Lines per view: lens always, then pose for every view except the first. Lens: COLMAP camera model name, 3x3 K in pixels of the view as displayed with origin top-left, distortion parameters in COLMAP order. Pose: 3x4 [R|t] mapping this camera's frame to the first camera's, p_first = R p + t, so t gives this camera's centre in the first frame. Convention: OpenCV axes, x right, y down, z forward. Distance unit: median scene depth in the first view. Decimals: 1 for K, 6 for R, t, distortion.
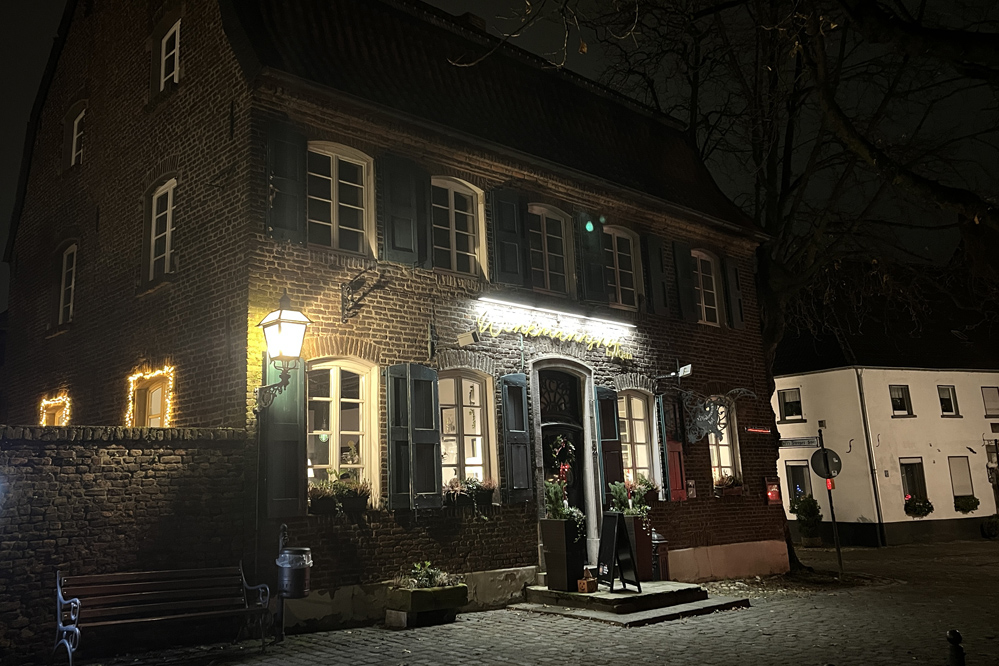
lens RADIAL K [[792.4, 0, 499.5], [0, 792.4, 333.0], [0, 0, 1]] dist [0.029223, -0.004727]
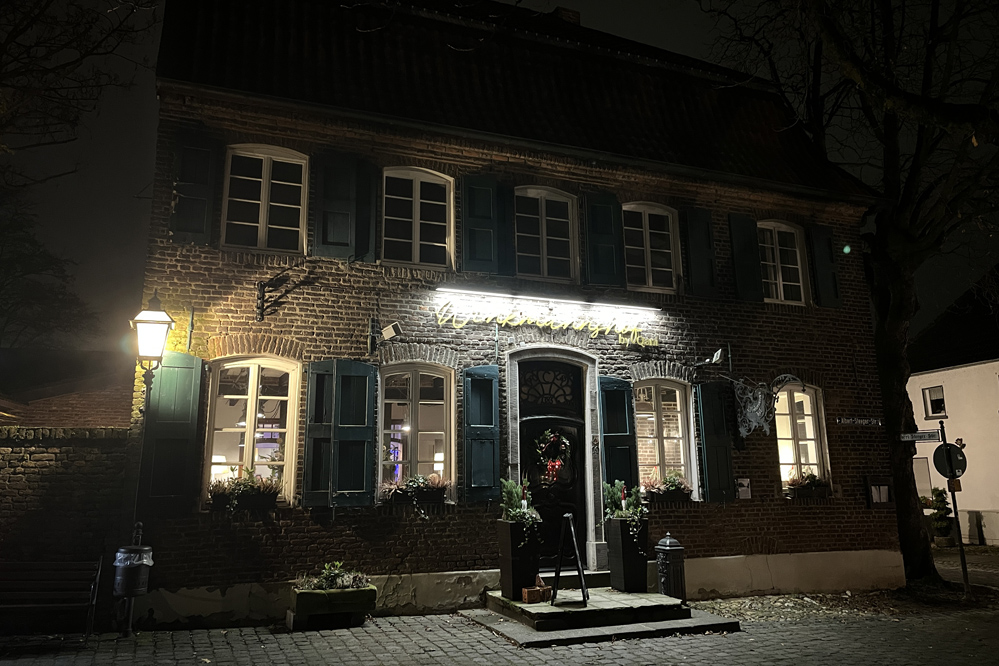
lens RADIAL K [[738.3, 0, 499.5], [0, 738.3, 333.0], [0, 0, 1]] dist [0.043699, -0.043798]
pose [[0.950151, -0.044950, -0.308532, 0.318059], [0.045681, 0.998944, -0.004856, 0.017539], [0.308425, -0.009480, 0.951202, 0.163667]]
